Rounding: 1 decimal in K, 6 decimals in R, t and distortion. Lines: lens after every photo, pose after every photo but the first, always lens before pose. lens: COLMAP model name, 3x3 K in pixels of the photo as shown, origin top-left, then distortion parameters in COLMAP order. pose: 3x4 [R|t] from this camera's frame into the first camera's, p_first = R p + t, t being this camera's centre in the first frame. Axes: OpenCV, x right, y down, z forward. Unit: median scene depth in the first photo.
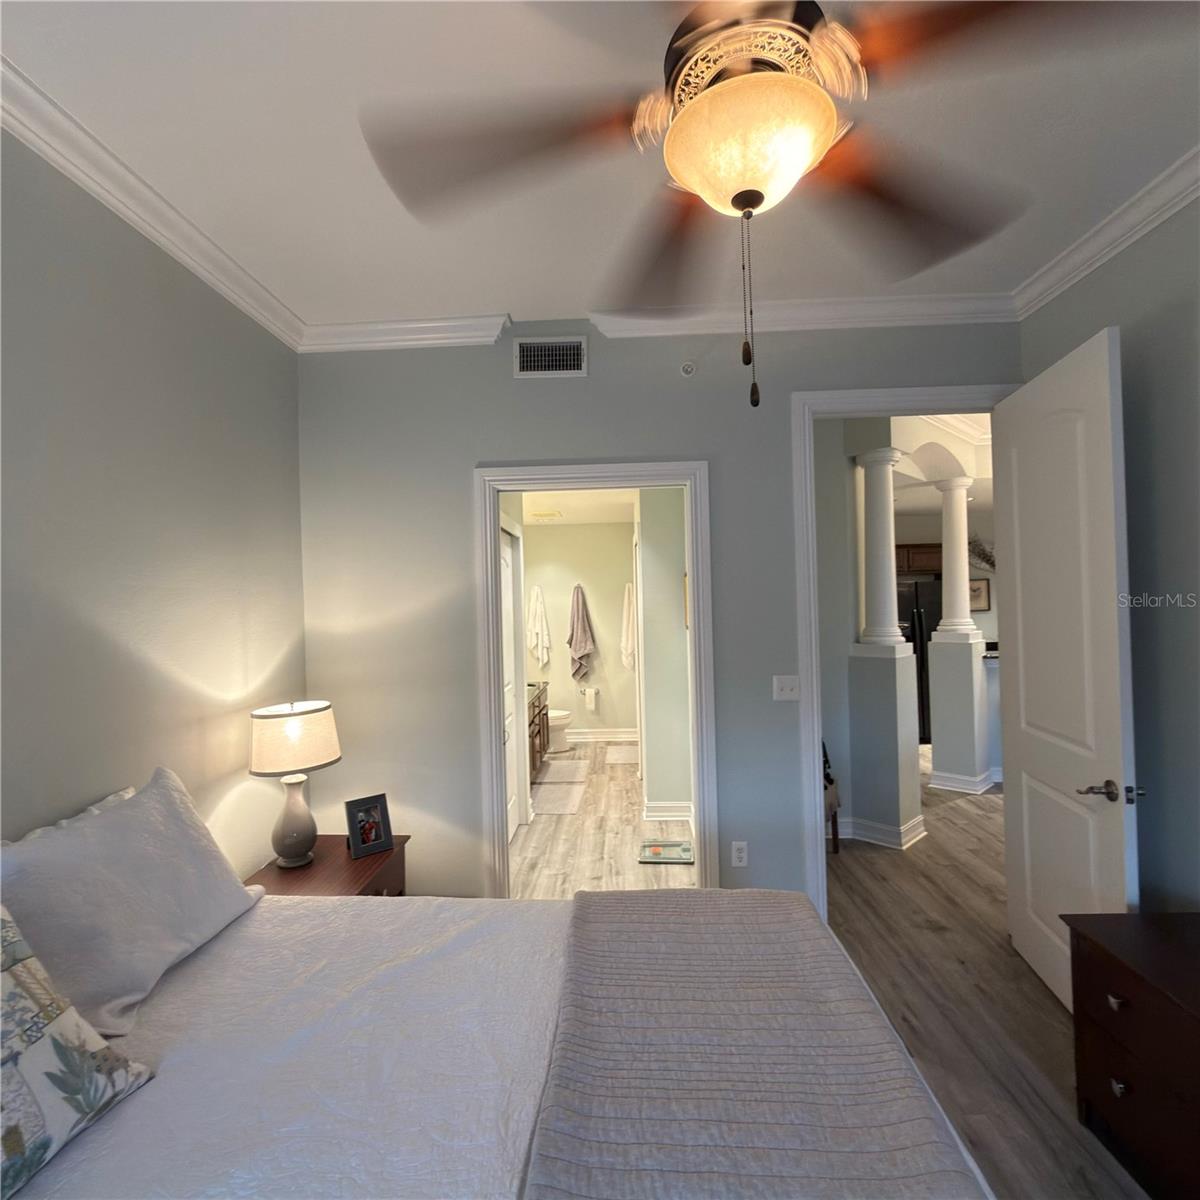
lens RADIAL K [[651.7, 0, 600.0], [0, 651.7, 600.0], [0, 0, 1]] dist [-0.001275, 0.001394]
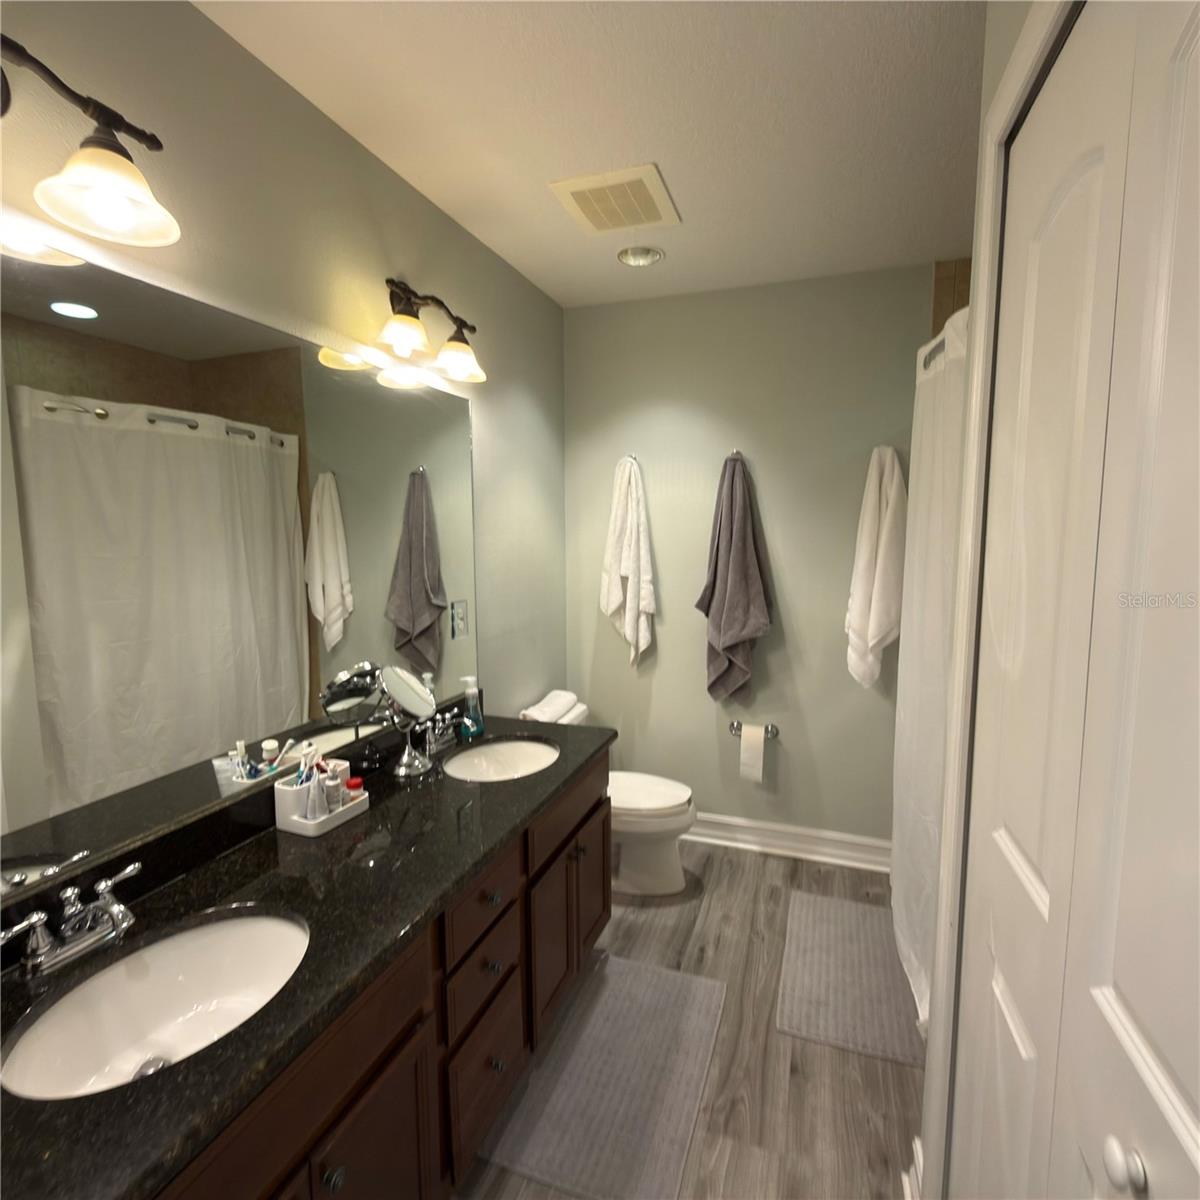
lens RADIAL K [[651.7, 0, 600.0], [0, 651.7, 600.0], [0, 0, 1]] dist [-0.001275, 0.001394]
pose [[0.951282, 0.055299, -0.303323, 0.020093], [-0.018916, 0.992399, 0.121602, 0.029271], [0.307742, -0.109941, 0.945097, 1.100854]]
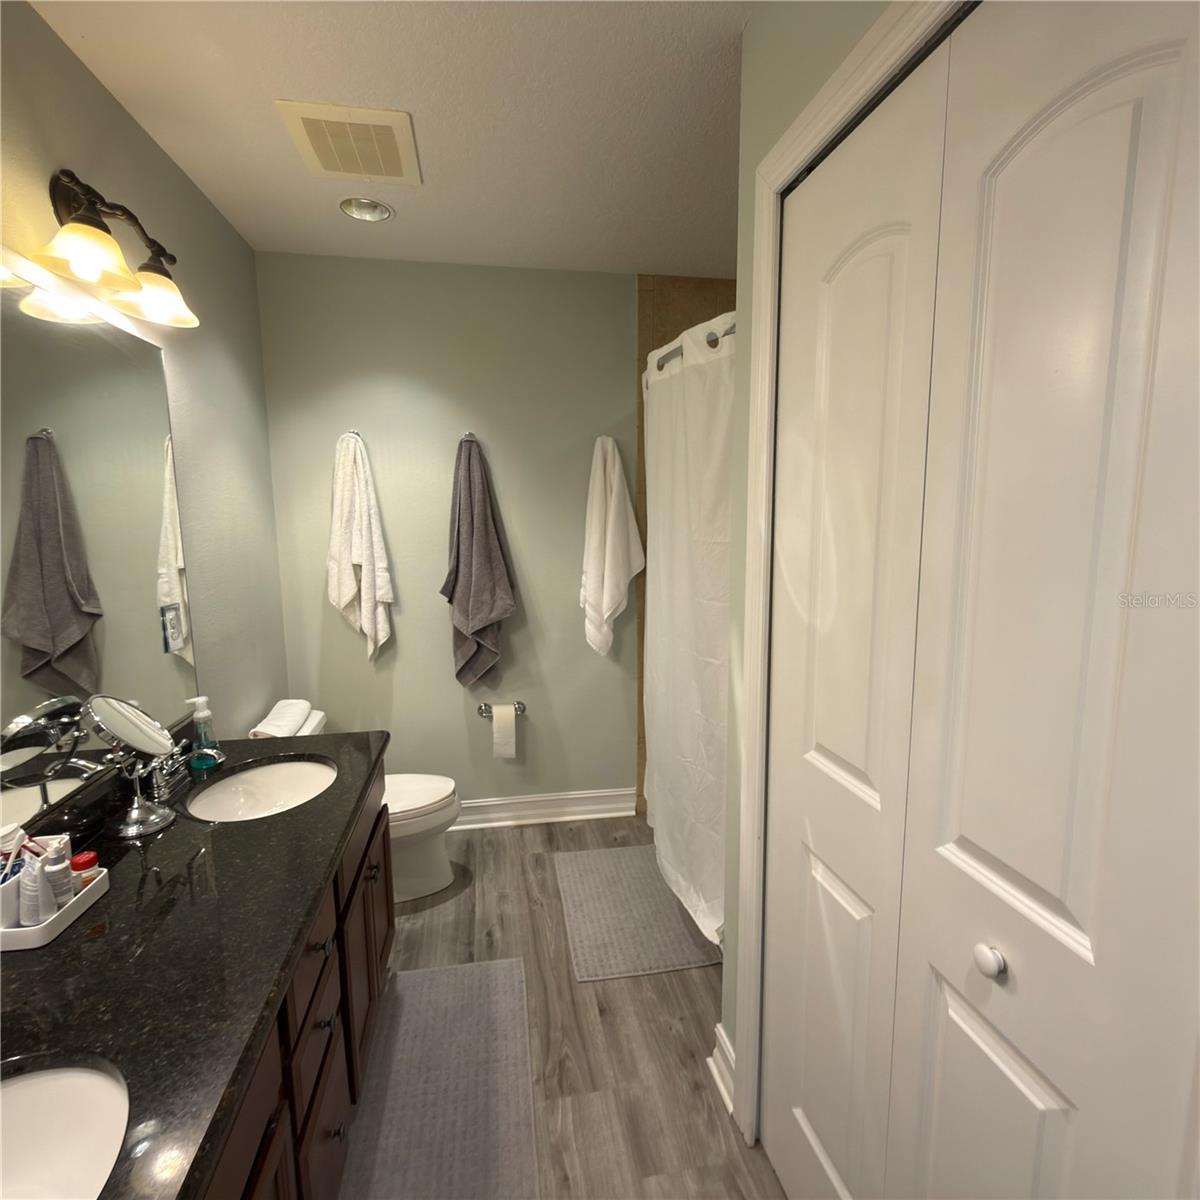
lens RADIAL K [[651.7, 0, 600.0], [0, 651.7, 600.0], [0, 0, 1]] dist [-0.001275, 0.001394]
pose [[0.977504, -0.010677, 0.210646, -0.072726], [-0.018970, 0.990220, 0.138222, 0.030413], [-0.210062, -0.139108, 0.967741, 1.101896]]
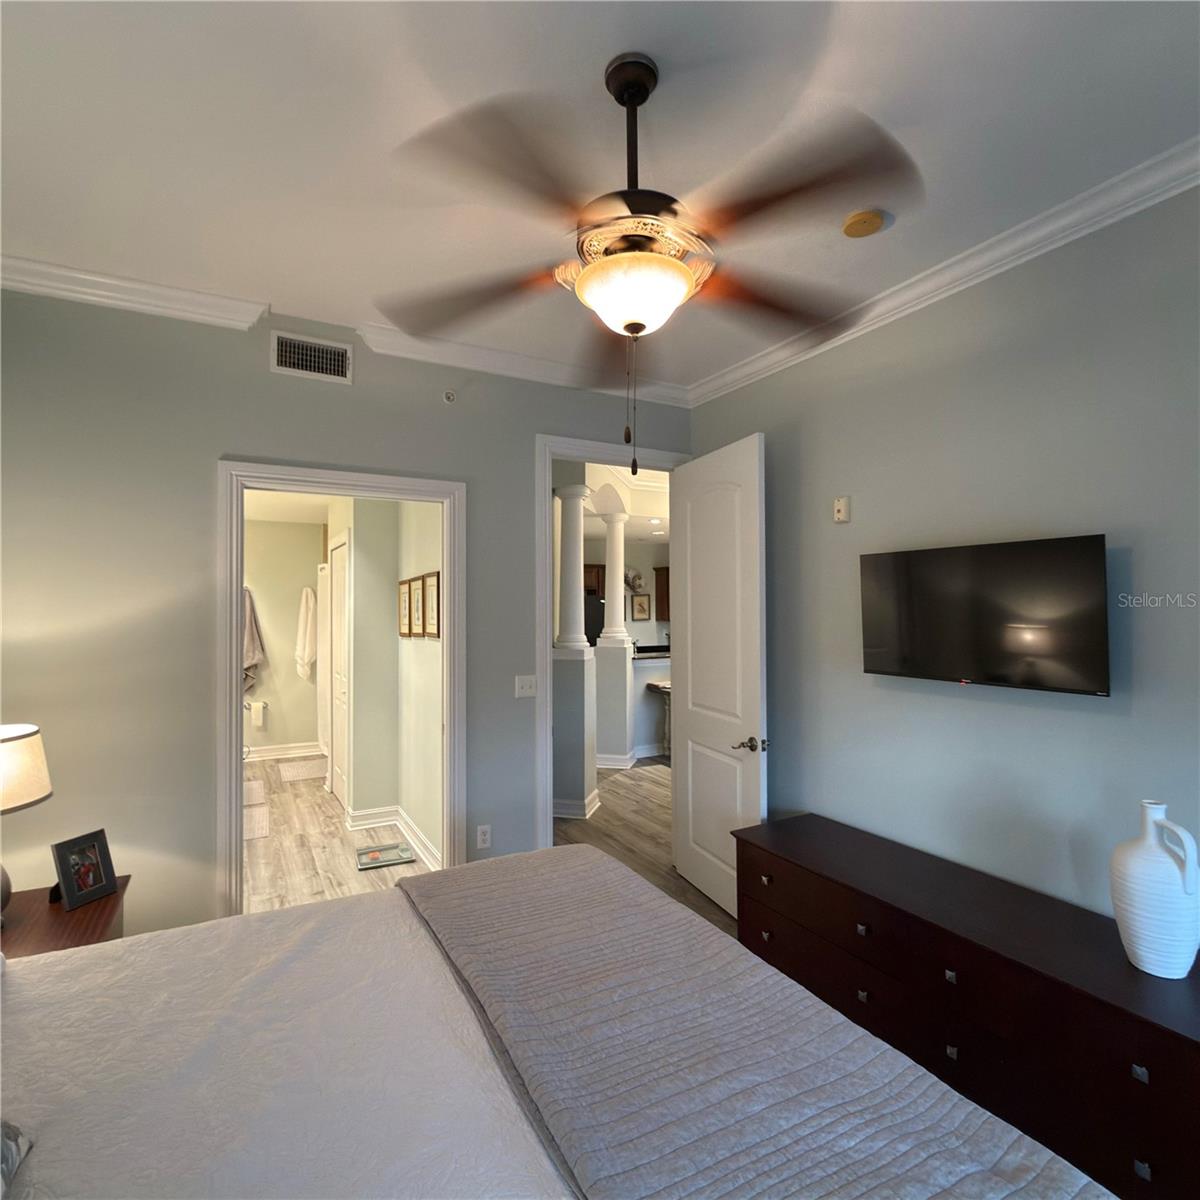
lens RADIAL K [[651.7, 0, 600.0], [0, 651.7, 600.0], [0, 0, 1]] dist [-0.001275, 0.001394]
pose [[0.853700, 0.027272, 0.520050, -0.149325], [-0.020948, 0.999618, -0.018034, -0.000152], [-0.520343, 0.004502, 0.853945, -0.043284]]
